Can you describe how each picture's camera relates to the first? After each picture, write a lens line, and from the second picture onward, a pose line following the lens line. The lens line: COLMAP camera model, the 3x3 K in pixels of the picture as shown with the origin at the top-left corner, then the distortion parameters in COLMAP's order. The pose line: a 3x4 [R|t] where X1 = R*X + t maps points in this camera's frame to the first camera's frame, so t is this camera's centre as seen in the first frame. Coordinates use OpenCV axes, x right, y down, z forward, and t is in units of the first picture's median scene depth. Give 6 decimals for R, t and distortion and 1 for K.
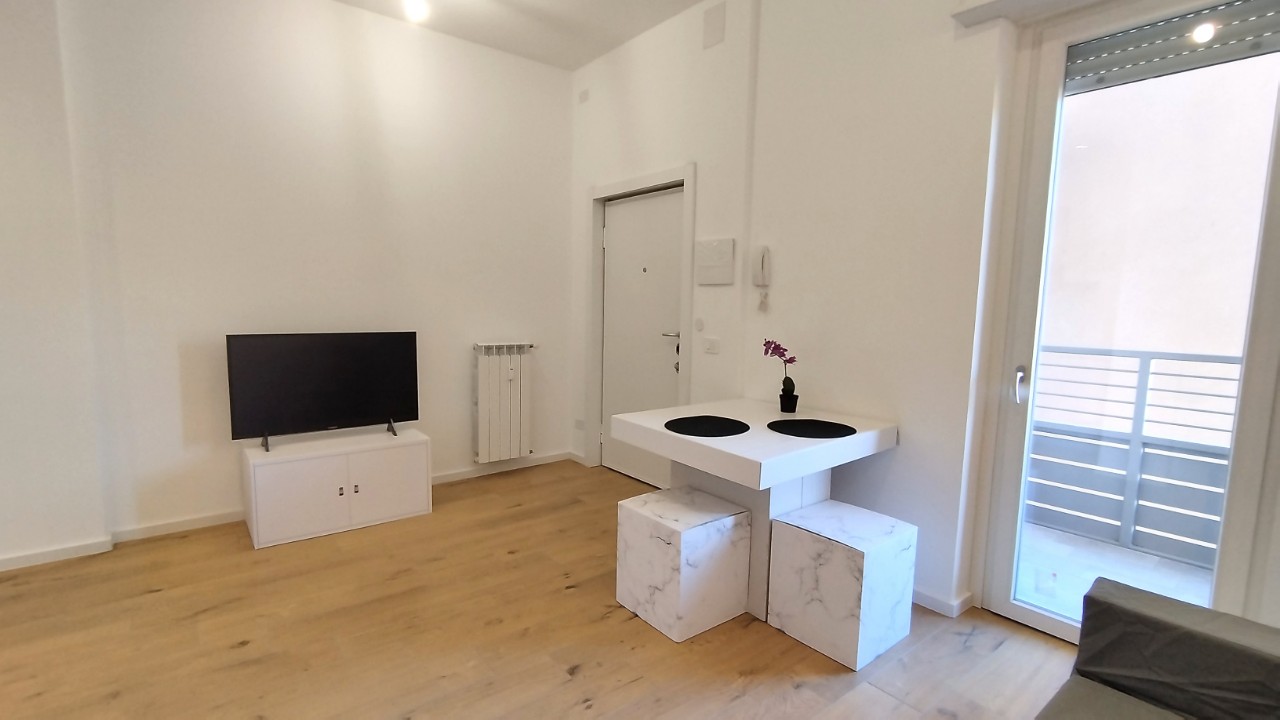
lens RADIAL K [[582.6, 0, 632.2], [0, 582.6, 365.4], [0, 0, 1]] dist [-0.000474, 0.000078]
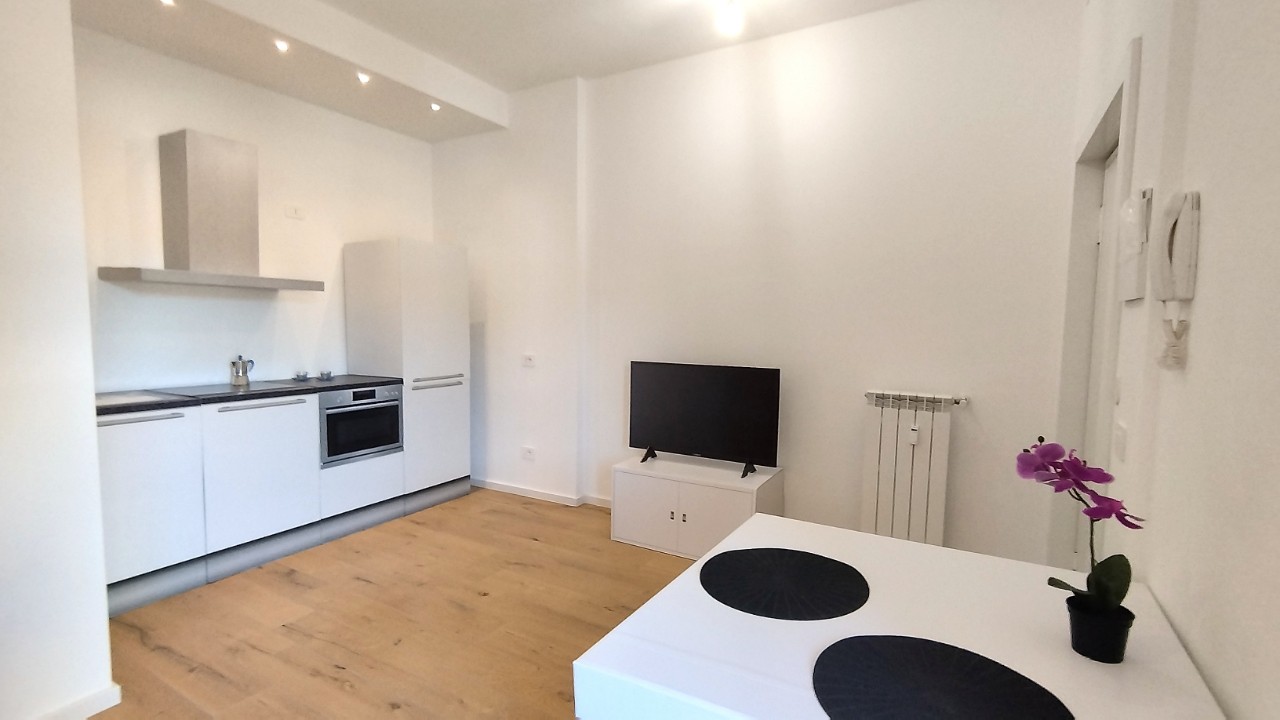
lens RADIAL K [[591.6, 0, 638.5], [0, 591.6, 363.5], [0, 0, 1]] dist [0.001725, 0.000692]
pose [[0.364679, 0.053787, -0.929579, 0.574060], [-0.105992, 0.994239, 0.015948, -0.084007], [0.925081, 0.092712, 0.368279, 0.666107]]
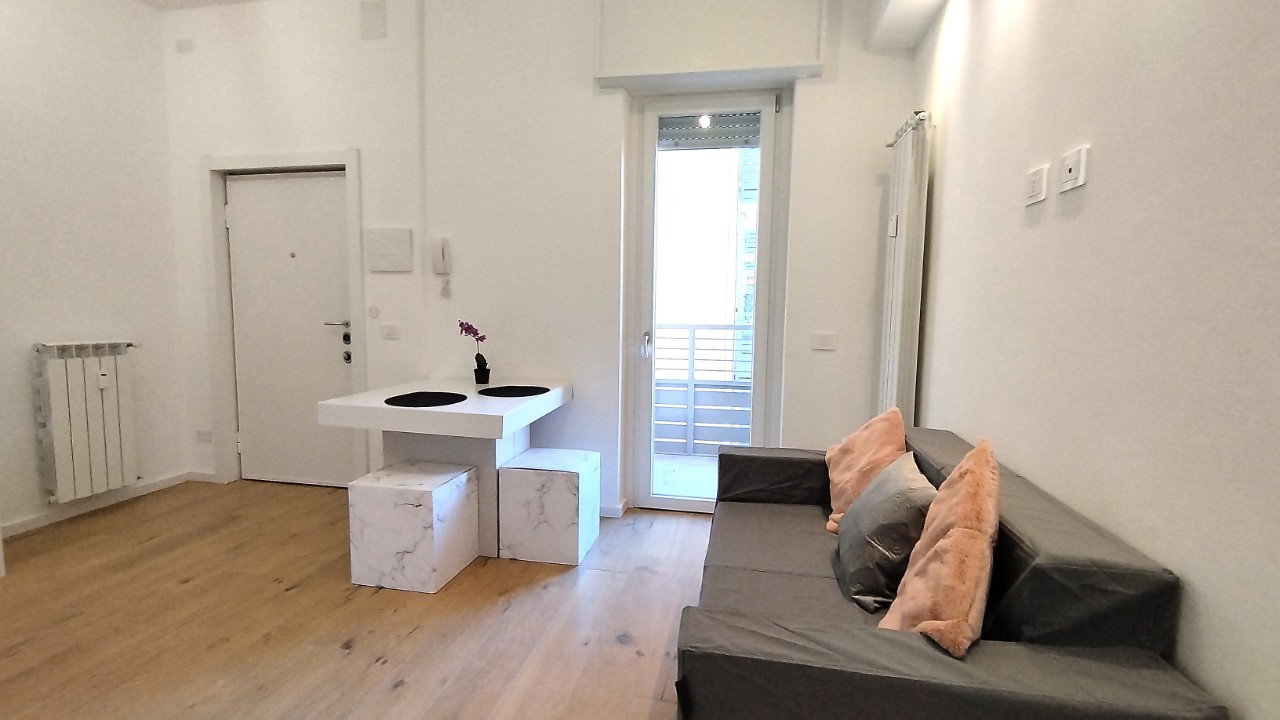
lens RADIAL K [[582.6, 0, 632.2], [0, 582.6, 365.4], [0, 0, 1]] dist [-0.000474, 0.000078]
pose [[0.764404, -0.070166, 0.640908, -0.271781], [0.072031, 0.997131, 0.023255, 0.043772], [-0.640701, 0.028389, 0.767265, -0.080367]]
